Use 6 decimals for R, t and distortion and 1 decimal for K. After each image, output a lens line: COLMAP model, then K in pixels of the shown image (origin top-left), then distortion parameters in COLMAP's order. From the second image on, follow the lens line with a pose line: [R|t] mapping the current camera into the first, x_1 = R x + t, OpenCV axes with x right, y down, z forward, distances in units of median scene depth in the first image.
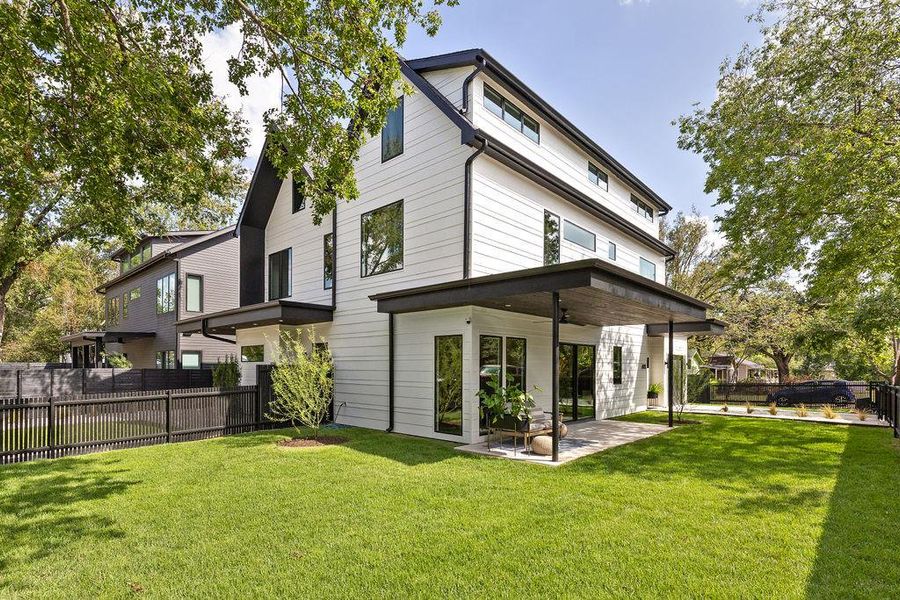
lens RADIAL K [[451.0, 0, 446.8], [0, 451.0, 363.6], [0, 0, 1]] dist [0.000238, -0.000279]
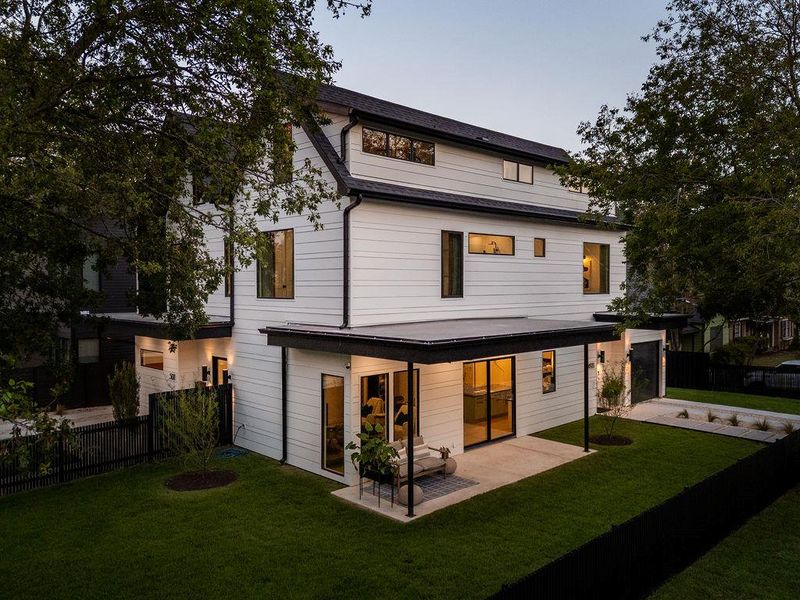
lens RADIAL K [[619.0, 0, 417.4], [0, 619.0, 298.2], [0, 0, 1]] dist [0.048179, -0.007671]
pose [[0.999079, -0.005803, -0.042523, 0.239008], [0.006923, 0.999631, 0.026251, -0.255936], [0.042355, -0.026521, 0.998751, -0.357120]]
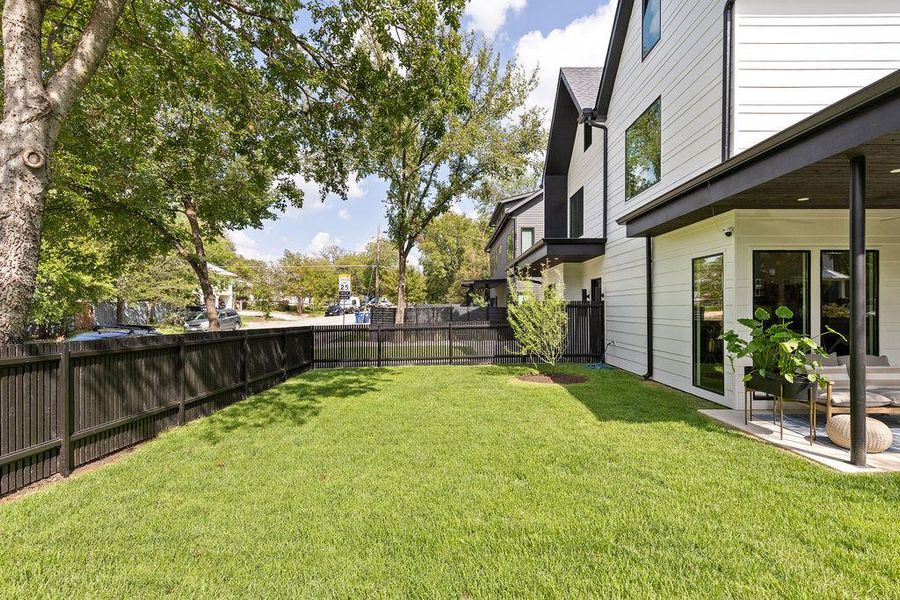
lens RADIAL K [[417.1, 0, 448.7], [0, 417.1, 306.9], [0, 0, 1]] dist [-0.004319, -0.000527]
pose [[0.673800, -0.002510, -0.738910, 0.206179], [0.004679, 0.999989, 0.000870, 0.016042], [0.738899, -0.004044, 0.673804, 0.217102]]
